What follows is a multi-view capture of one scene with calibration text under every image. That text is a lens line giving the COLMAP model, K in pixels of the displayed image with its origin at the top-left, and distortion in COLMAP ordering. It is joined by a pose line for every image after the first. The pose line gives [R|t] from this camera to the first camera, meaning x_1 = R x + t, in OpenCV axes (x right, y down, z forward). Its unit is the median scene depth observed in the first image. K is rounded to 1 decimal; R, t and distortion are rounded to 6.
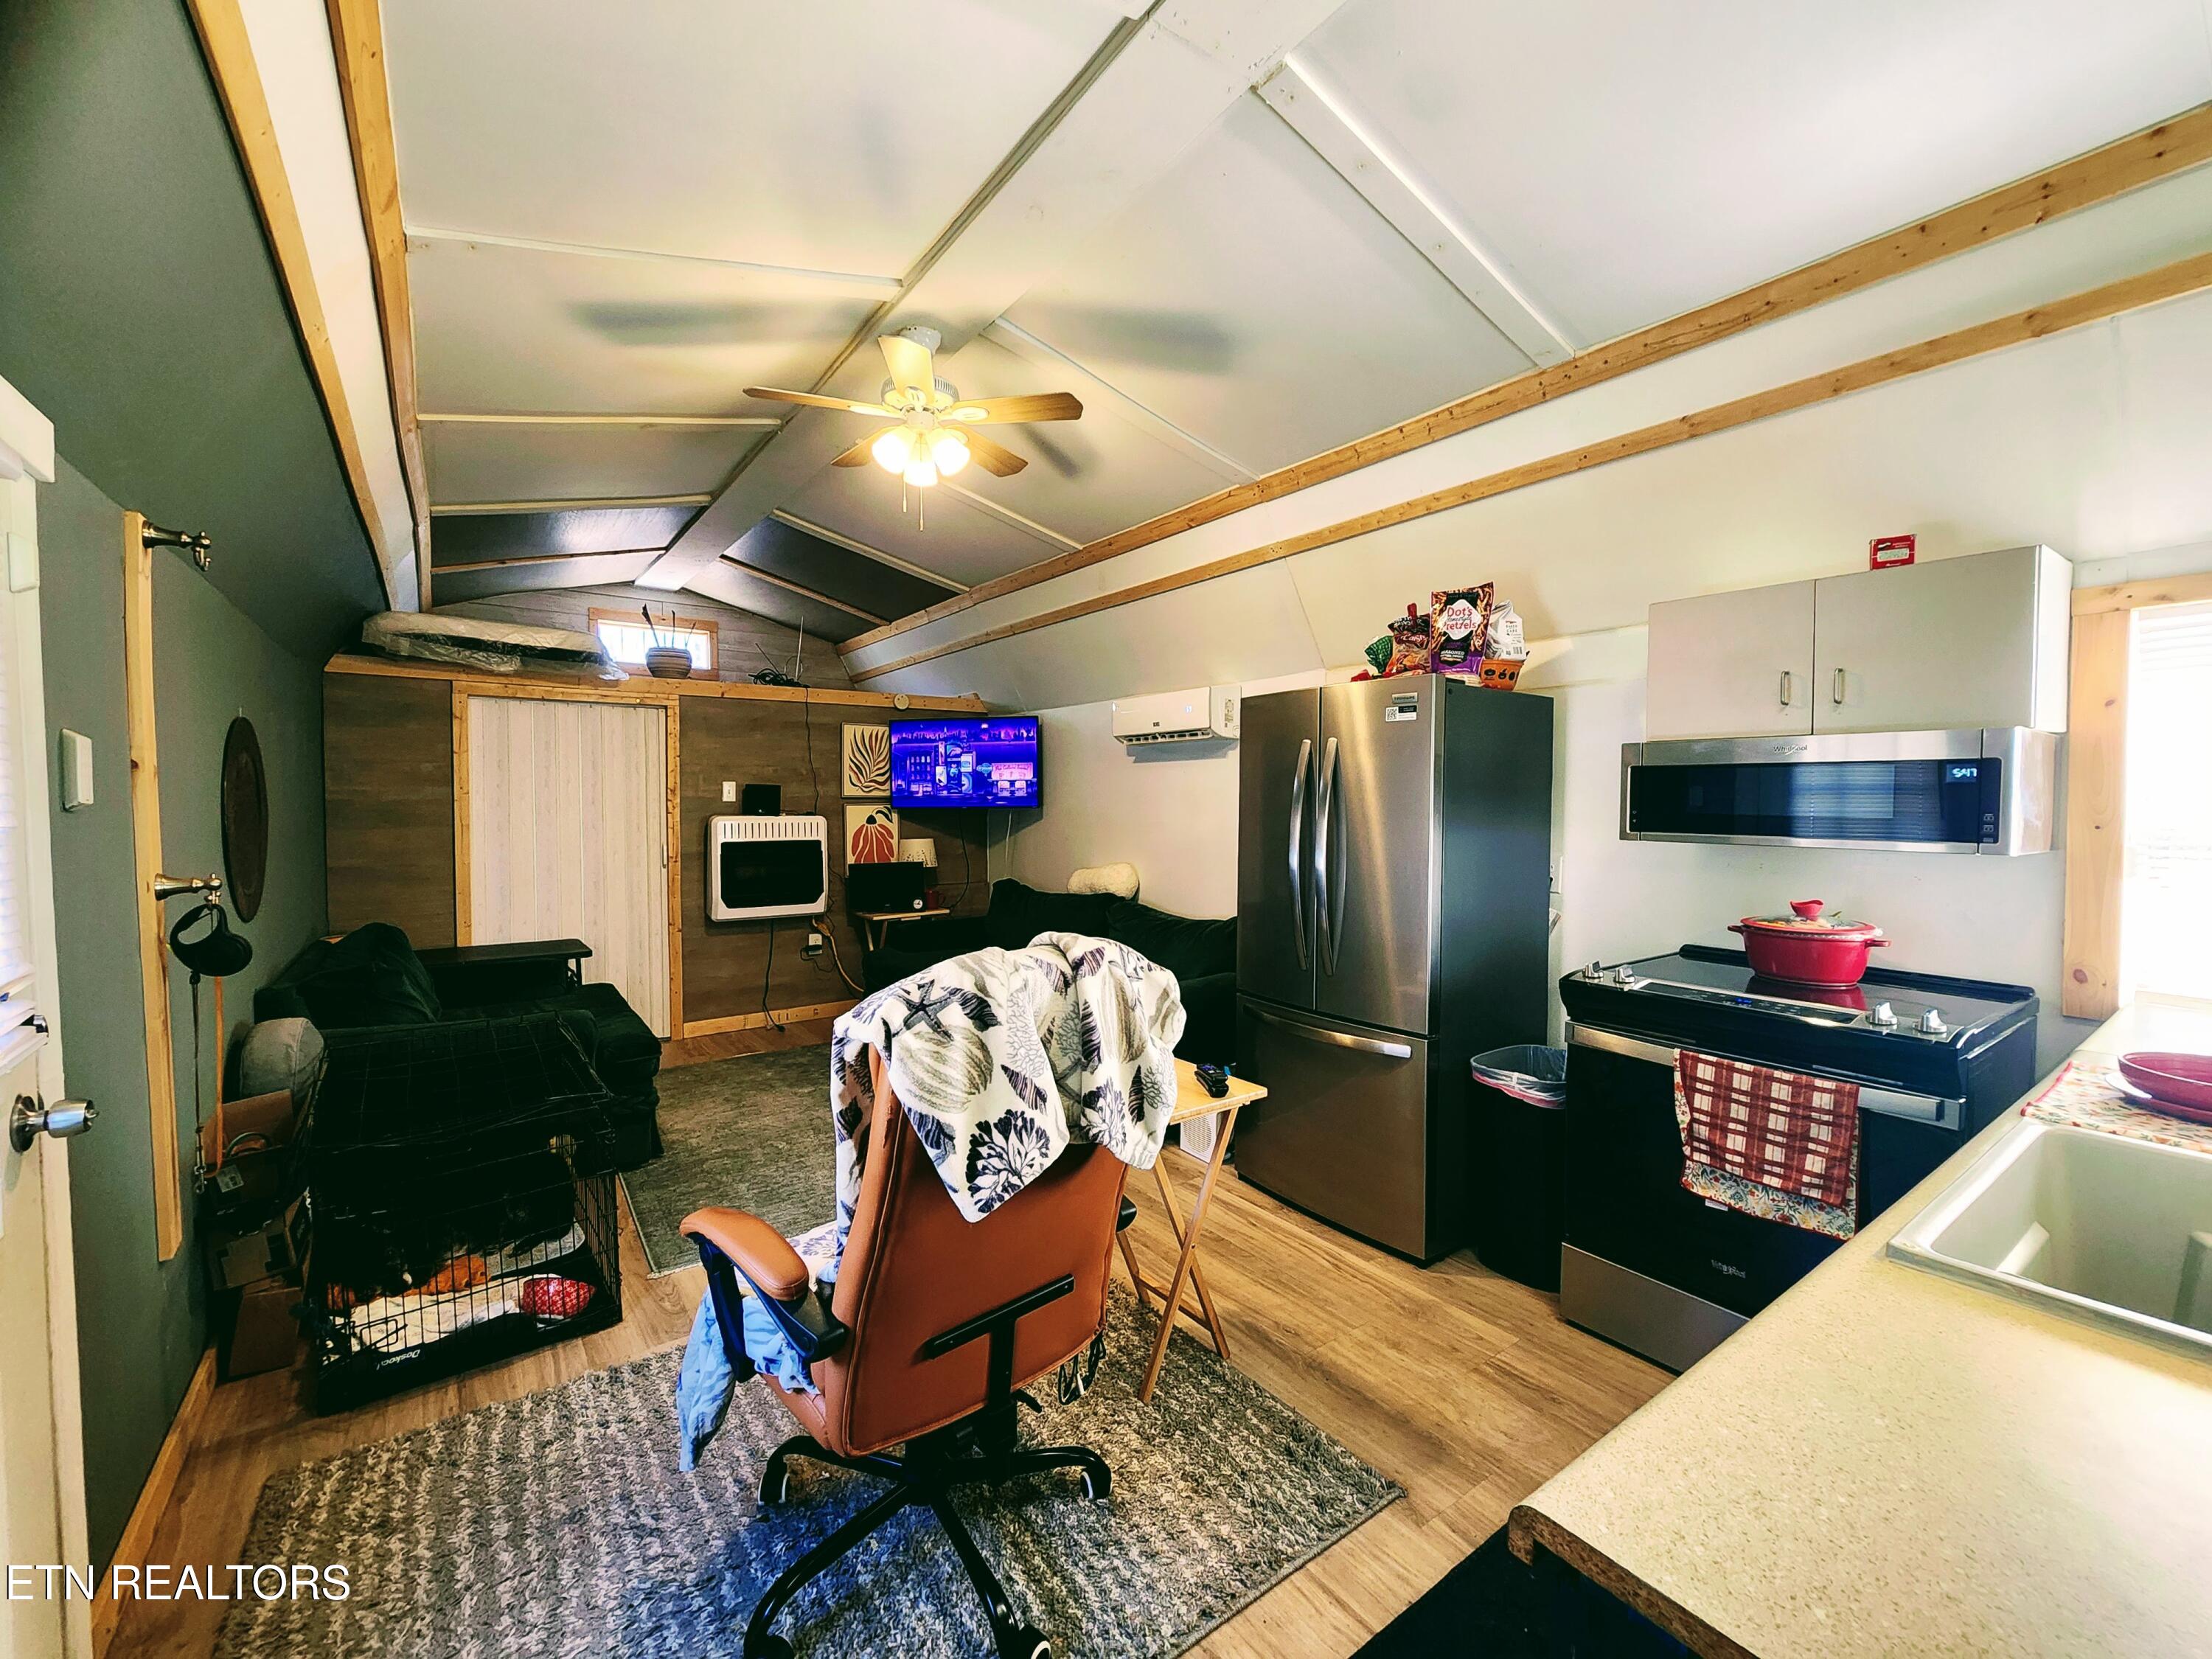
lens RADIAL K [[910.4, 0, 1107.9], [0, 910.4, 827.6], [0, 0, 1]] dist [-0.002289, 0.000656]
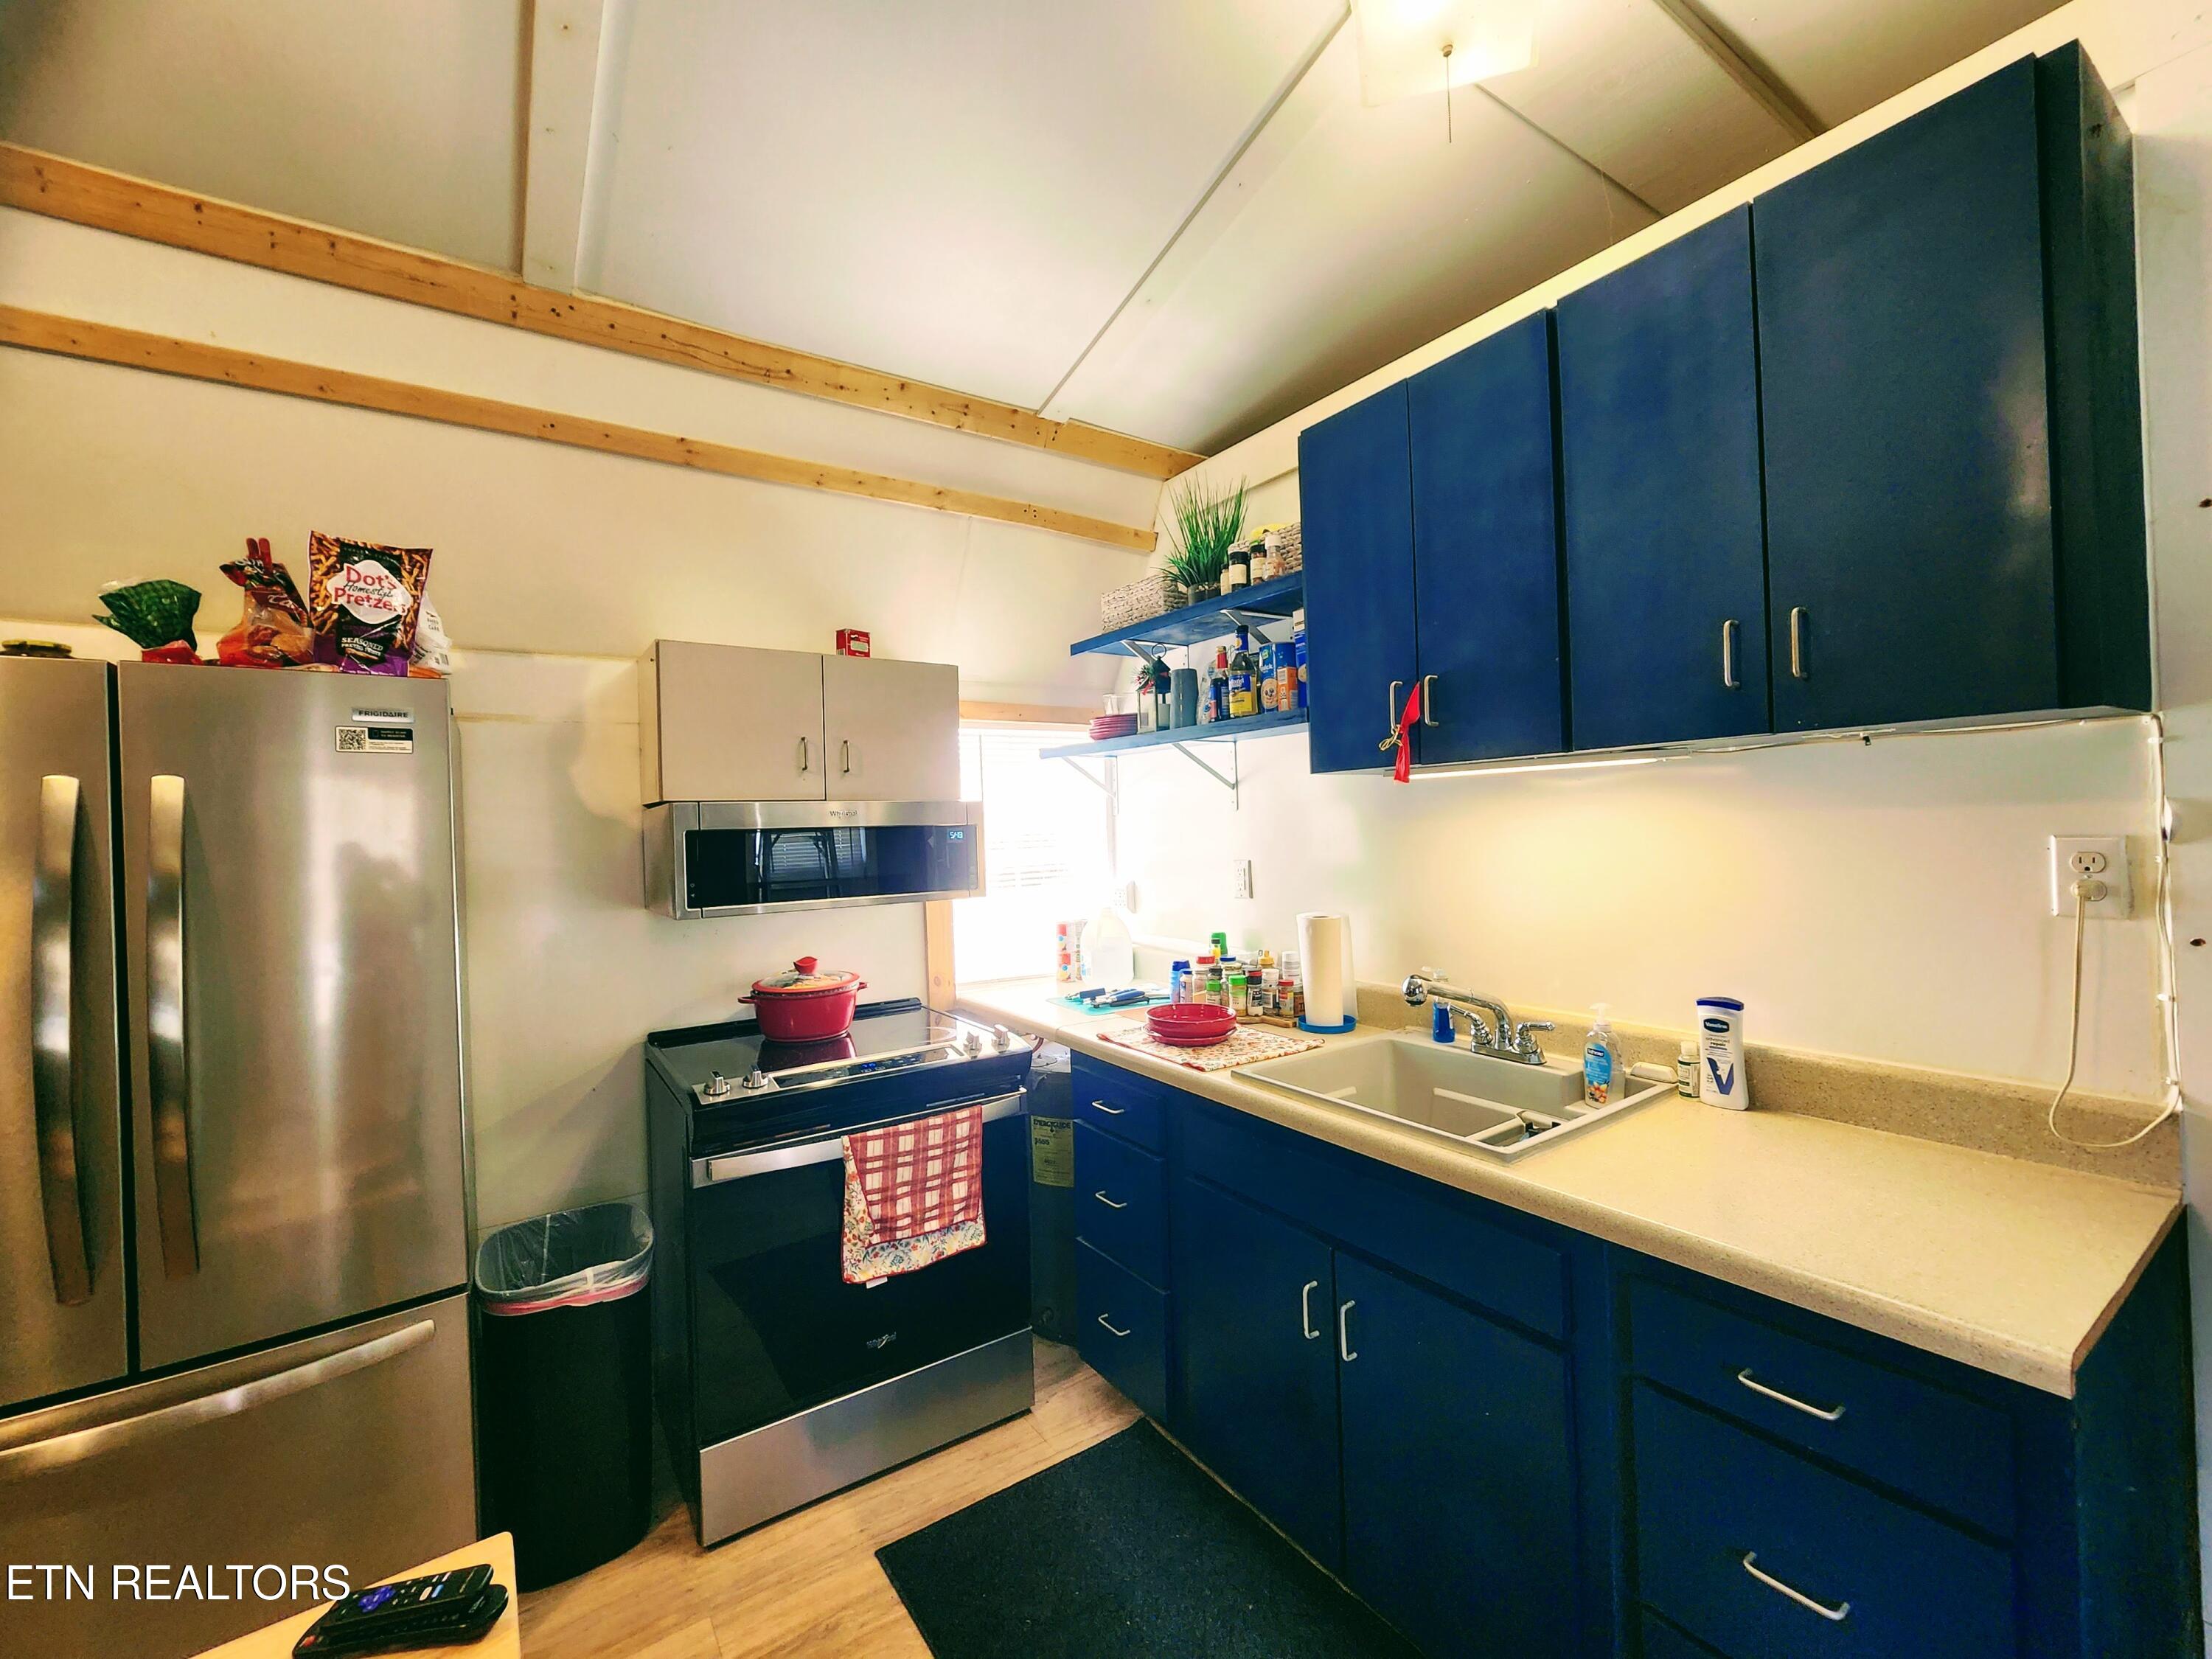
lens RADIAL K [[910.4, 0, 1107.9], [0, 910.4, 827.6], [0, 0, 1]] dist [-0.002289, 0.000656]
pose [[0.031529, -0.005704, 0.999487, -0.280436], [0.064091, 0.997937, 0.003673, -0.054898], [-0.997446, 0.063942, 0.031830, 0.662160]]
